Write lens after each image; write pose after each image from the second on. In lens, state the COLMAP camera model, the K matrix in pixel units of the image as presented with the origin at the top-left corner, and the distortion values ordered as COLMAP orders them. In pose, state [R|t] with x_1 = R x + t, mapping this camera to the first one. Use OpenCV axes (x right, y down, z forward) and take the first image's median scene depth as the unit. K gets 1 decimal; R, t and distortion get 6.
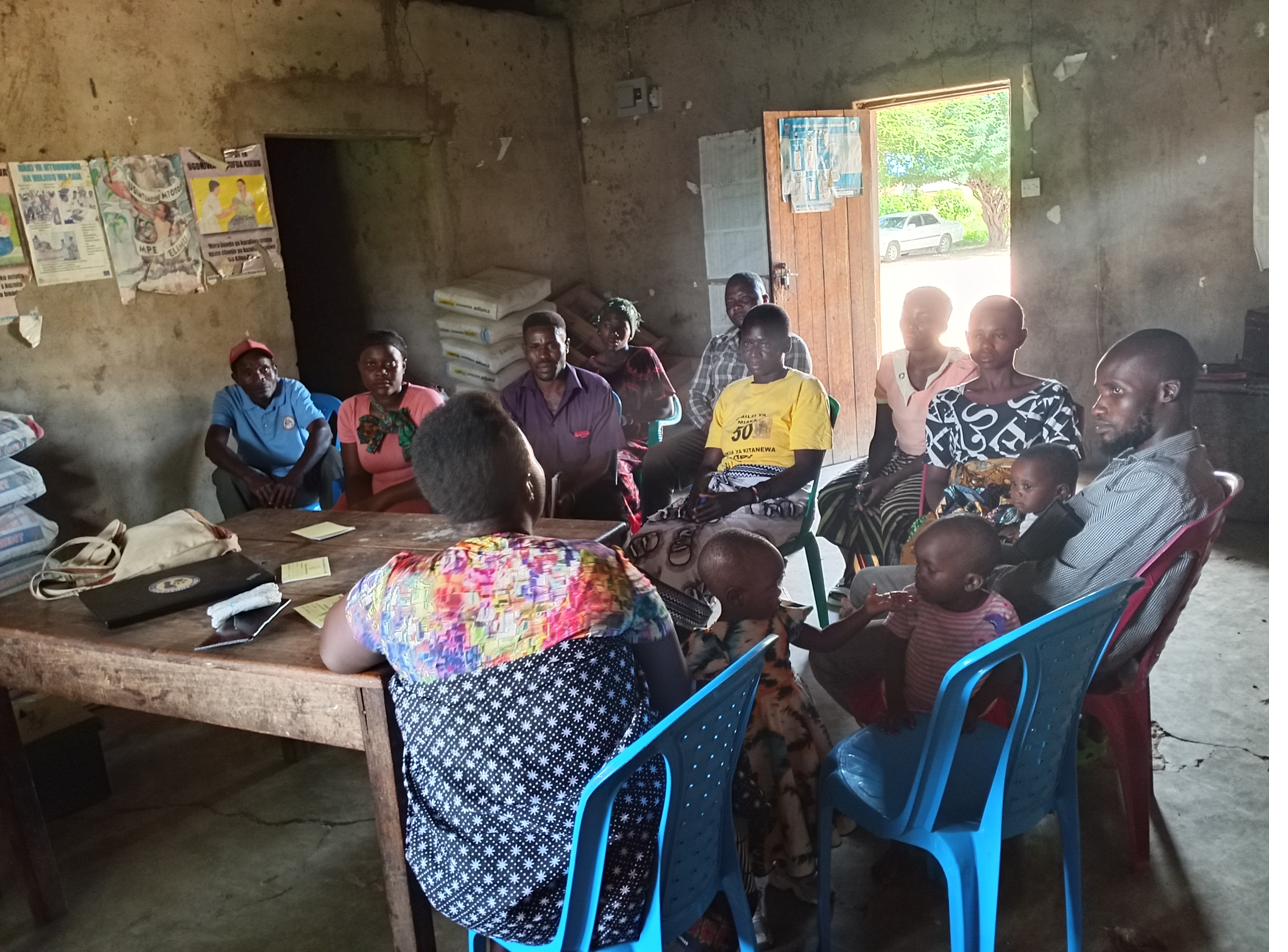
lens RADIAL K [[1100.6, 0, 646.8], [0, 1100.6, 463.0], [0, 0, 1]] dist [0.140942, -0.268441]
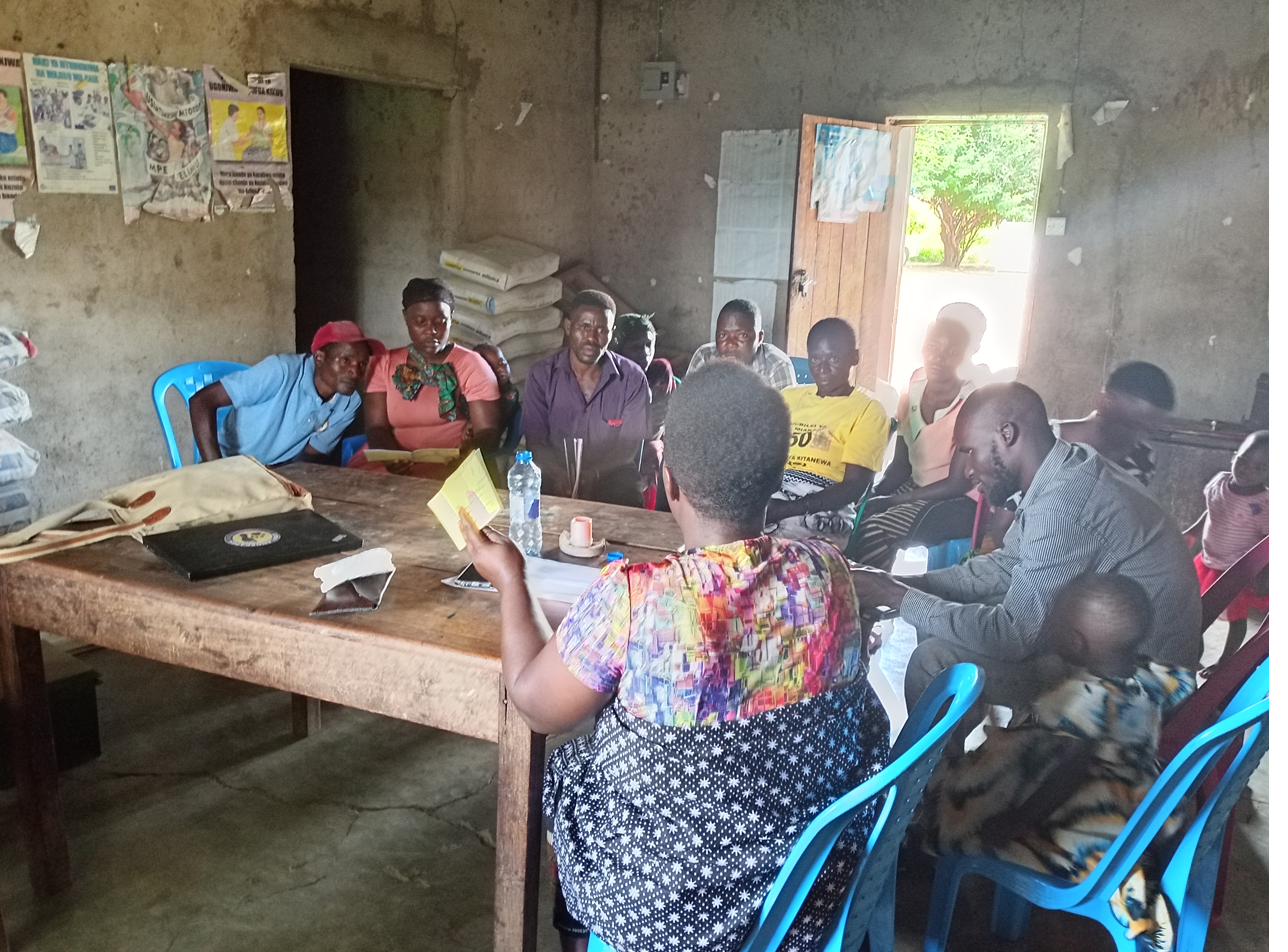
lens RADIAL K [[1108.2, 0, 643.2], [0, 1108.2, 459.9], [0, 0, 1]] dist [0.121574, -0.215474]
pose [[0.989051, 0.110351, 0.097987, -0.096155], [-0.110638, 0.993858, -0.002510, 0.005693], [-0.097662, -0.008359, 0.995185, 0.027351]]
